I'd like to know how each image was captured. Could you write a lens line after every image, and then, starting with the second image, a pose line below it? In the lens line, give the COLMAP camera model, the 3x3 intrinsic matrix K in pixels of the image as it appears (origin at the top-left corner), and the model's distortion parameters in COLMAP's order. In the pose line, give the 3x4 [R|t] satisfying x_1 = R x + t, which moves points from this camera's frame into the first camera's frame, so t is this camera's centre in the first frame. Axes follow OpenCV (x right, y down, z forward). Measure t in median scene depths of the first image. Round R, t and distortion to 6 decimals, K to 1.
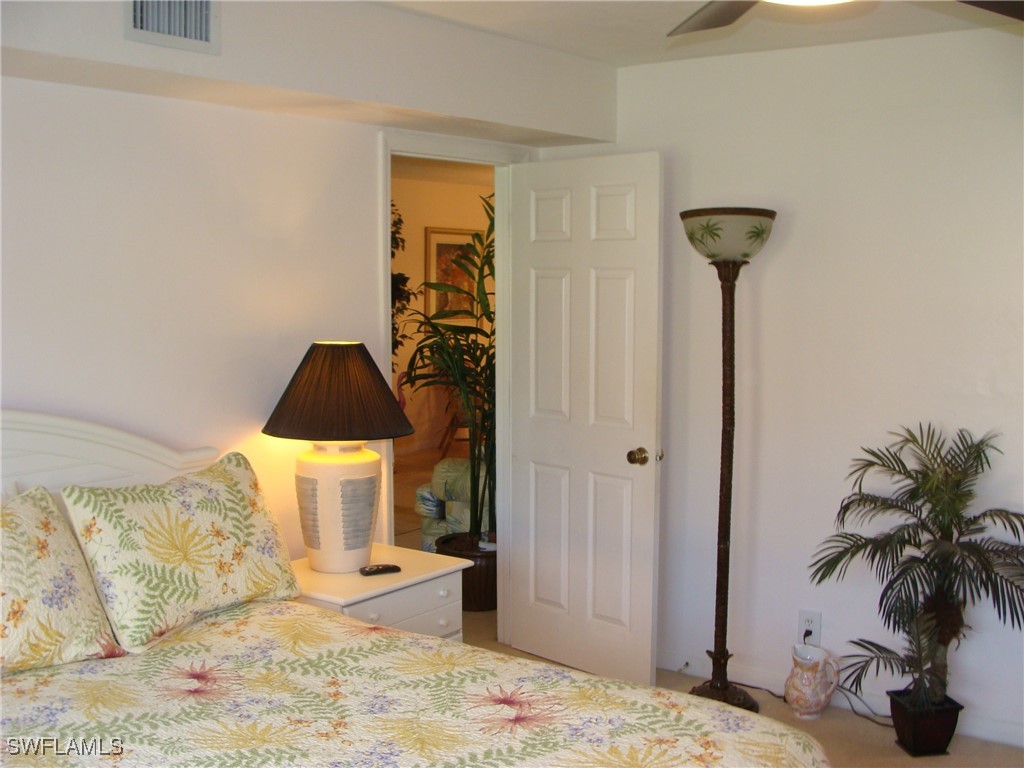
lens RADIAL K [[1146.8, 0, 509.2], [0, 1146.8, 382.8], [0, 0, 1]] dist [-0.114999, 0.000000]
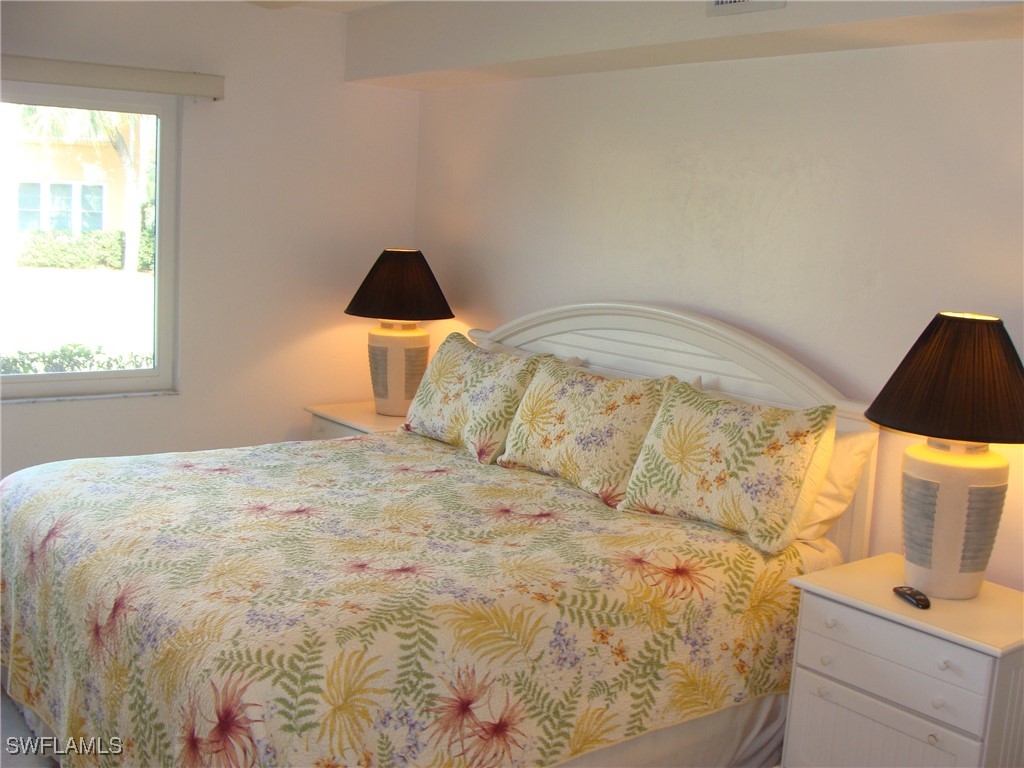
lens RADIAL K [[1146.8, 0, 509.4], [0, 1146.8, 385.4], [0, 0, 1]] dist [-0.114999, 0.000000]
pose [[-0.294692, 0.132314, -0.946388, 0.840661], [-0.126576, 0.976236, 0.175901, -0.101269], [0.947172, 0.171627, -0.270941, 1.105973]]
